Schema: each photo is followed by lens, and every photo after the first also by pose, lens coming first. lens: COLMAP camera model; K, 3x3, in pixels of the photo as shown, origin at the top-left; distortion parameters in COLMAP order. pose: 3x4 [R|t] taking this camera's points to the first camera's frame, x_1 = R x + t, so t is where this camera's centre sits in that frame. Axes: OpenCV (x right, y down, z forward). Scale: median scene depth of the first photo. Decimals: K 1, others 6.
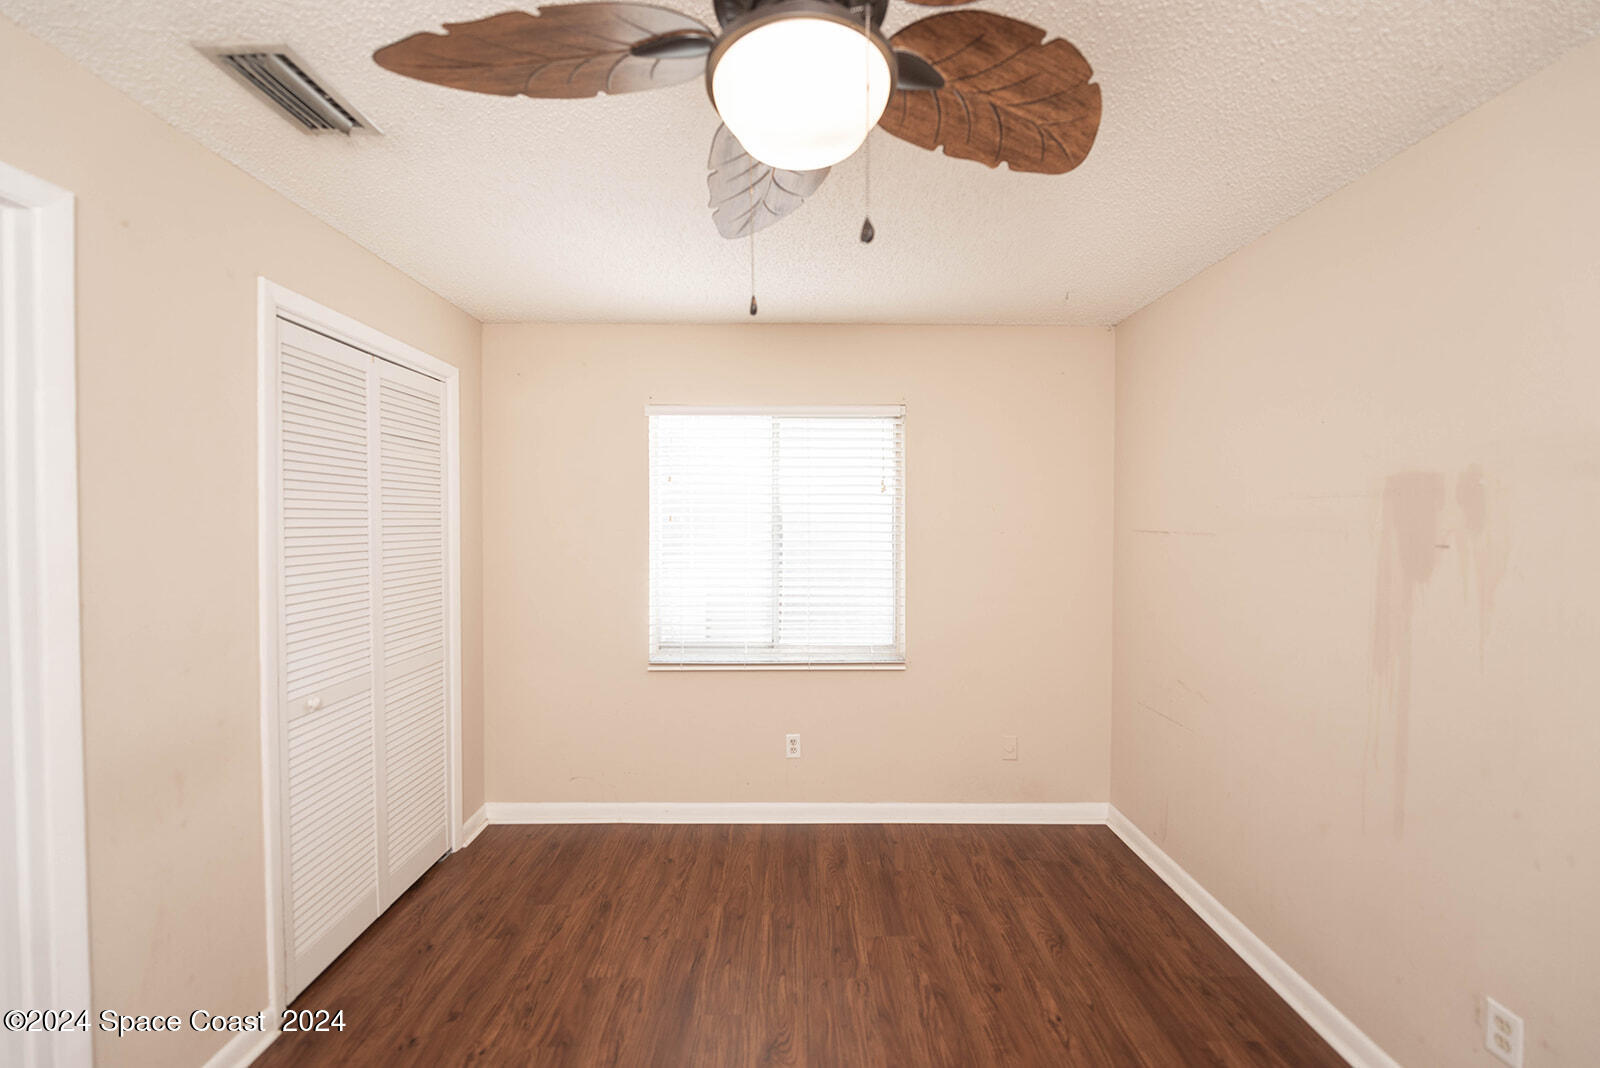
lens RADIAL K [[637.0, 0, 798.9], [0, 637.0, 526.4], [0, 0, 1]] dist [-0.002934, -0.002305]
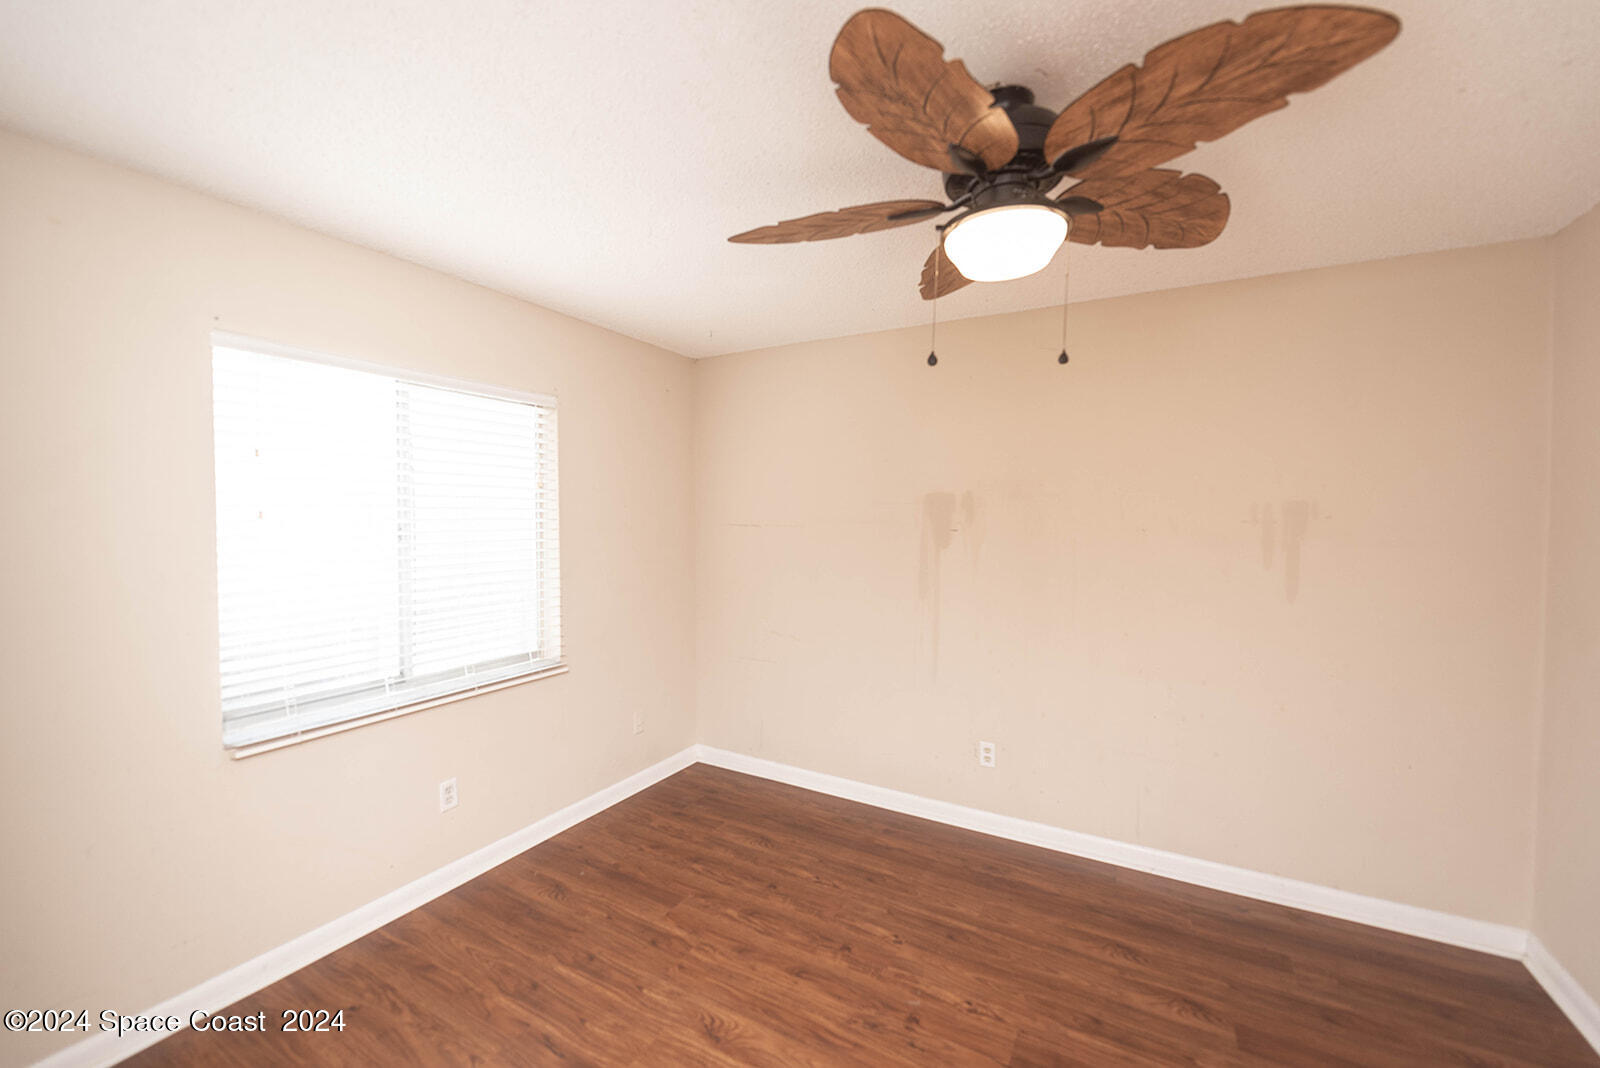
lens RADIAL K [[637.0, 0, 800.2], [0, 637.0, 535.7], [0, 0, 1]] dist [-0.002934, -0.002305]
pose [[0.497663, -0.028170, 0.866913, -0.640749], [0.006079, 0.999561, 0.028991, -0.008489], [-0.867349, -0.009158, 0.497616, 0.281549]]
